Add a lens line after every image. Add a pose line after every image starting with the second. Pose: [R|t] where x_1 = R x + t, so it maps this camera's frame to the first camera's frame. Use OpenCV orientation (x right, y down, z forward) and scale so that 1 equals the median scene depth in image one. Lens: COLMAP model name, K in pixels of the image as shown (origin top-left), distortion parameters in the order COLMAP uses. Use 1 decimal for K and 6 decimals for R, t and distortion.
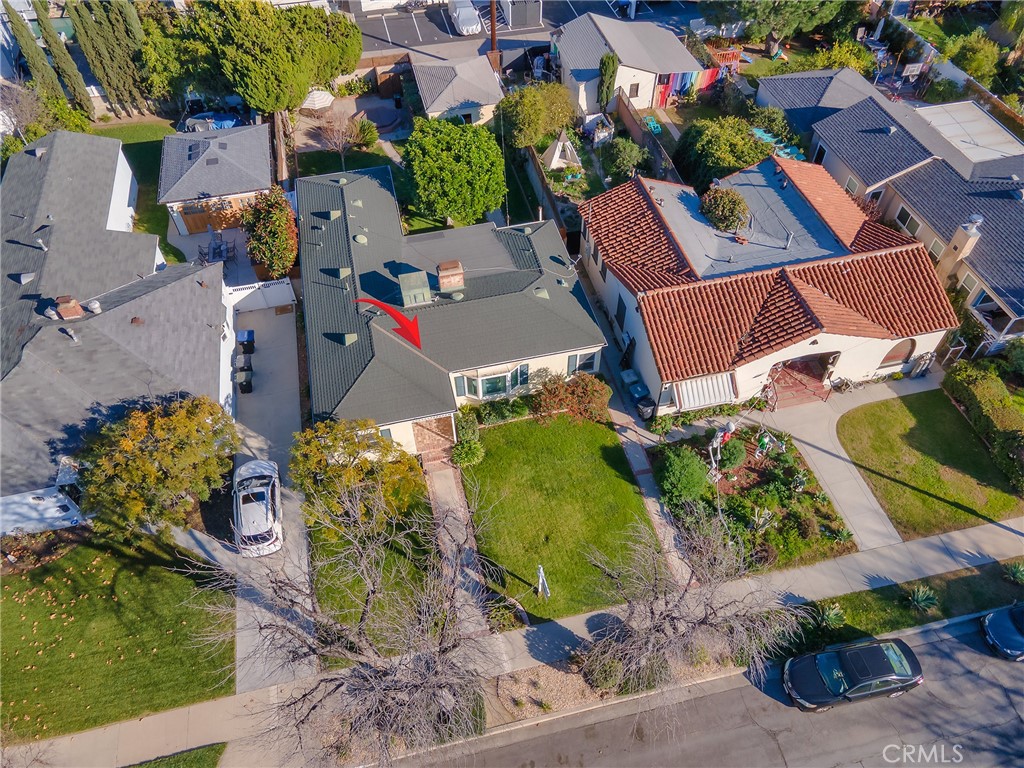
lens RADIAL K [[746.8, 0, 509.7], [0, 746.8, 379.7], [0, 0, 1]] dist [0.030921, 0.030036]
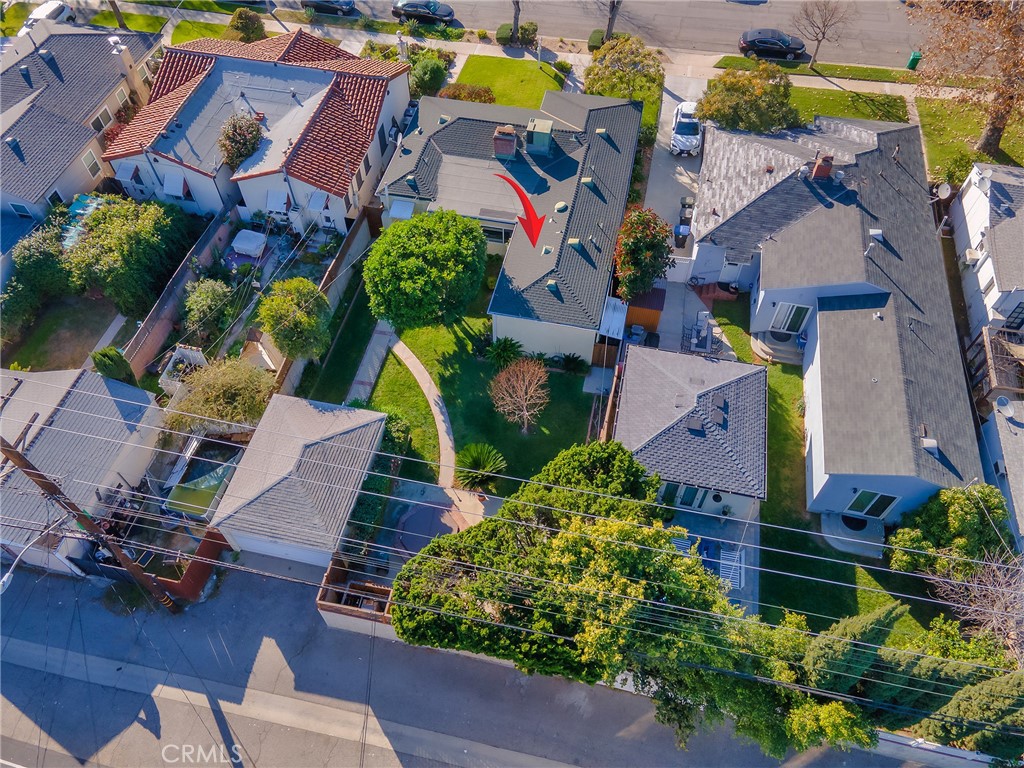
lens RADIAL K [[746.8, 0, 506.9], [0, 746.8, 387.0], [0, 0, 1]] dist [0.030921, 0.030036]
pose [[-0.903875, -0.331395, 0.270530, -0.535385], [0.340188, -0.173369, 0.924238, -1.308912], [-0.259386, 0.927427, 0.269440, 1.059836]]
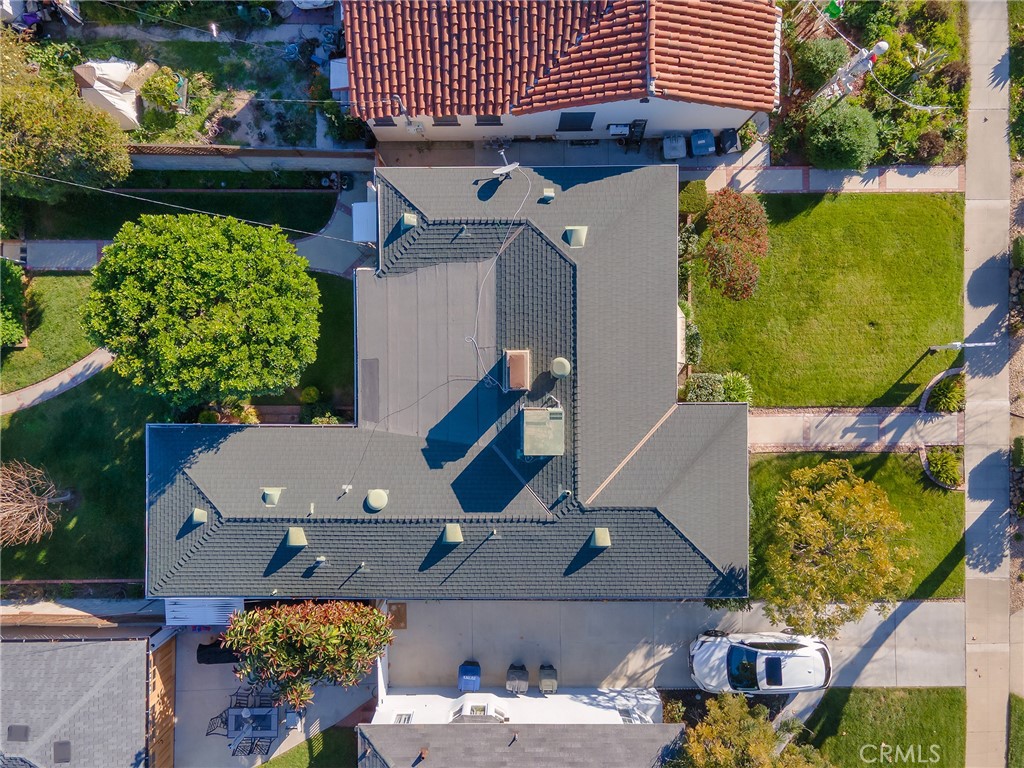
lens RADIAL K [[746.8, 0, 502.9], [0, 746.8, 376.9], [0, 0, 1]] dist [0.030921, 0.030036]
pose [[0.221798, -0.975085, 0.003883, -0.091531], [0.744550, 0.171928, 0.645047, -0.558991], [-0.629643, -0.140179, 0.764133, 0.541743]]
